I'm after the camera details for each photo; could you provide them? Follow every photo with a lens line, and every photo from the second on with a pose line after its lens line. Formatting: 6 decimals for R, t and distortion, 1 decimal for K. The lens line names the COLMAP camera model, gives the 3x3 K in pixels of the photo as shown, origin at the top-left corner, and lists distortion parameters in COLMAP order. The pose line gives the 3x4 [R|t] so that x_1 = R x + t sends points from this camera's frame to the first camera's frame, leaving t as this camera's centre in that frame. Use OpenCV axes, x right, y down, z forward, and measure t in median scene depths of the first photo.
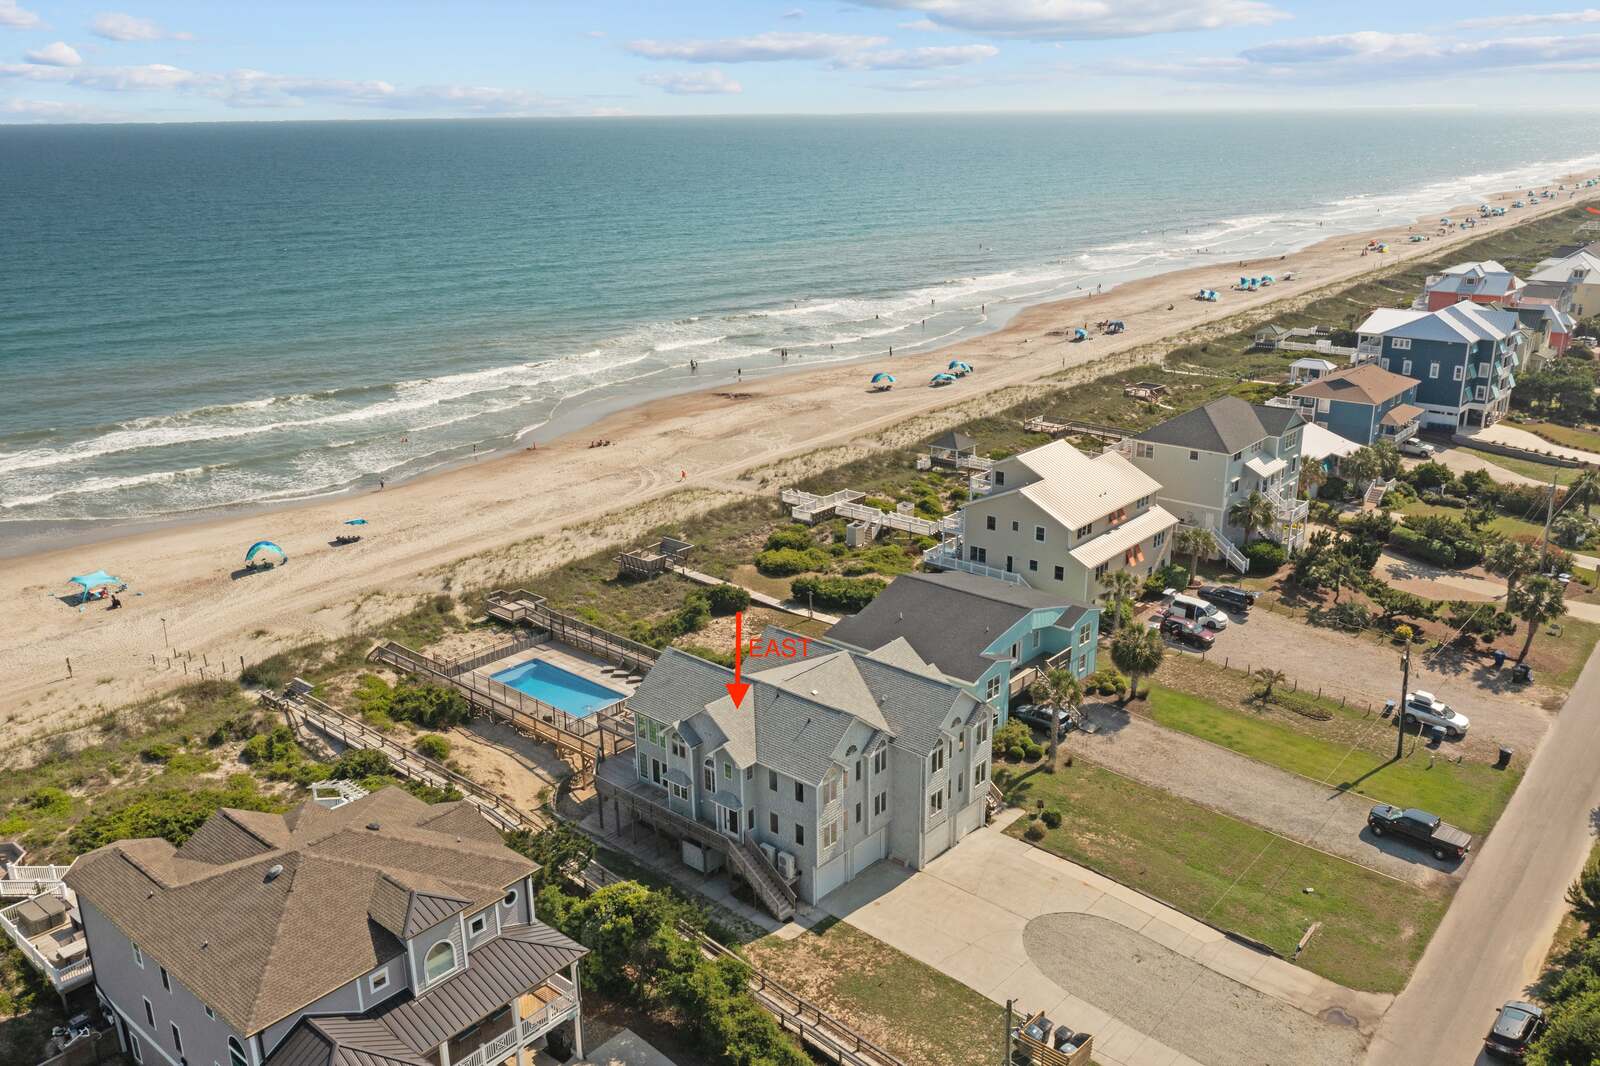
lens RADIAL K [[1292.4, 0, 800.0], [0, 1292.4, 533.0], [0, 0, 1]] dist [-0.003892, 0.004944]
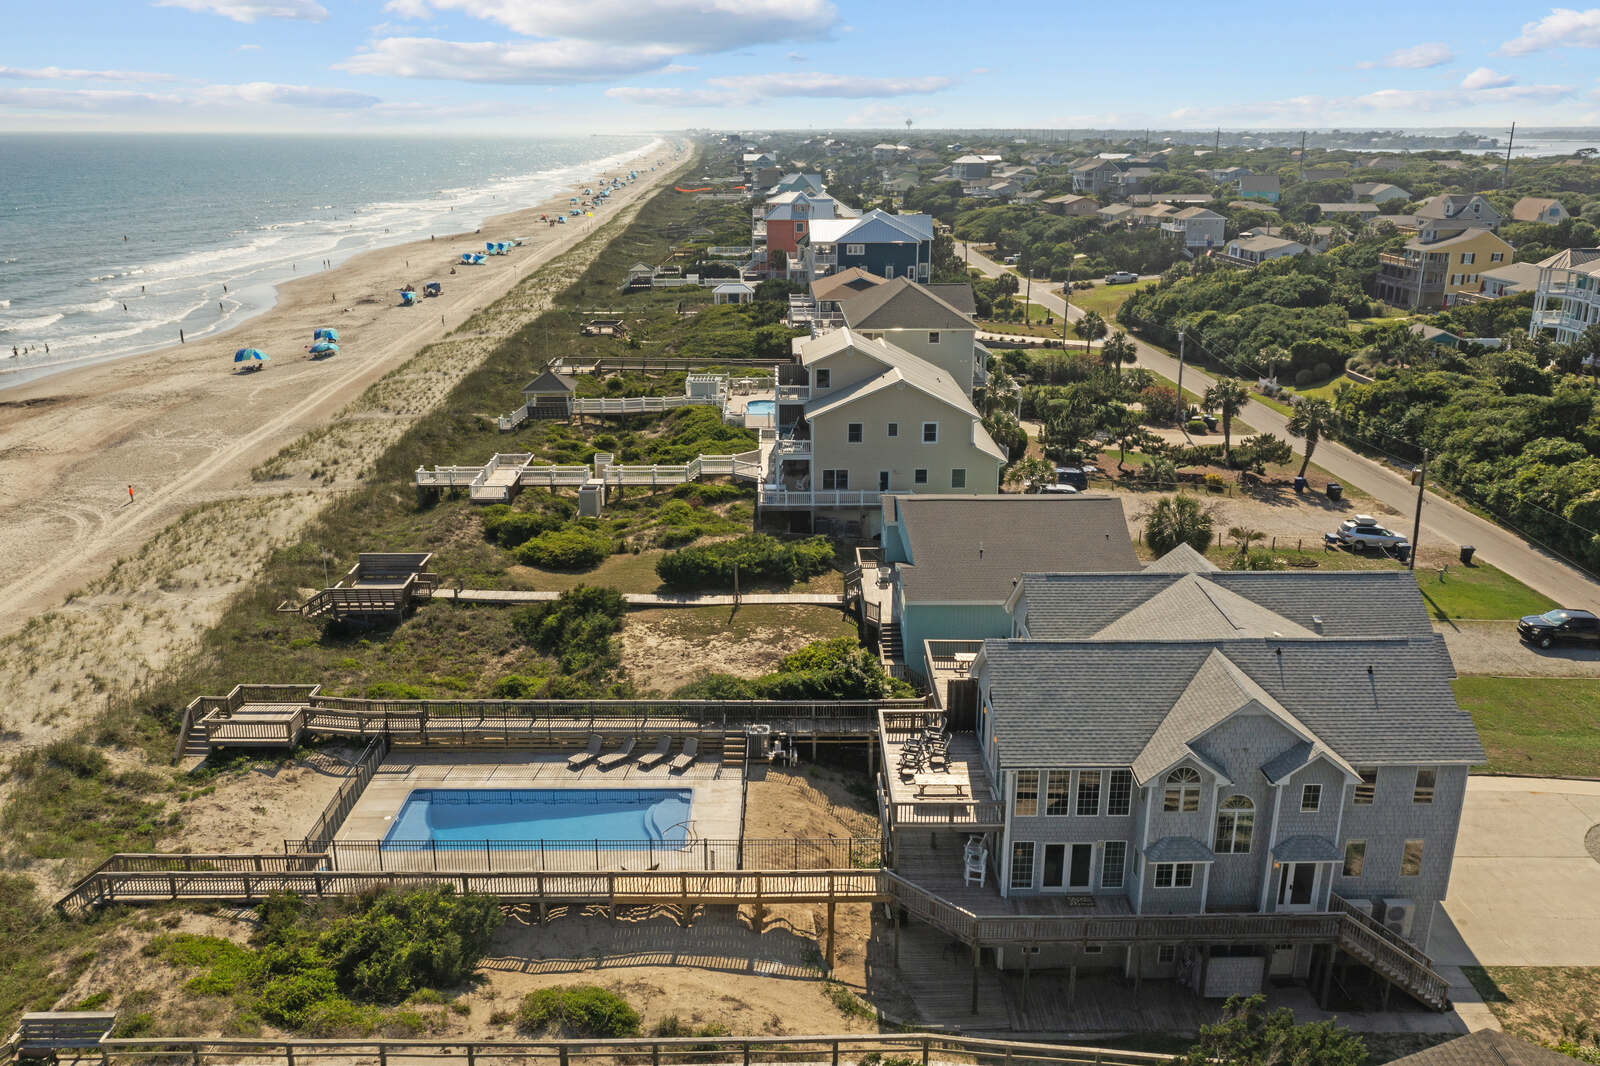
lens RADIAL K [[1262.9, 0, 800.0], [0, 1262.9, 533.0], [0, 0, 1]] dist [-0.005128, -0.006574]
pose [[0.744549, -0.190385, 0.639844, -0.451227], [0.196960, 0.978452, 0.061946, -0.003151], [-0.637851, 0.079902, 0.766004, 0.594185]]
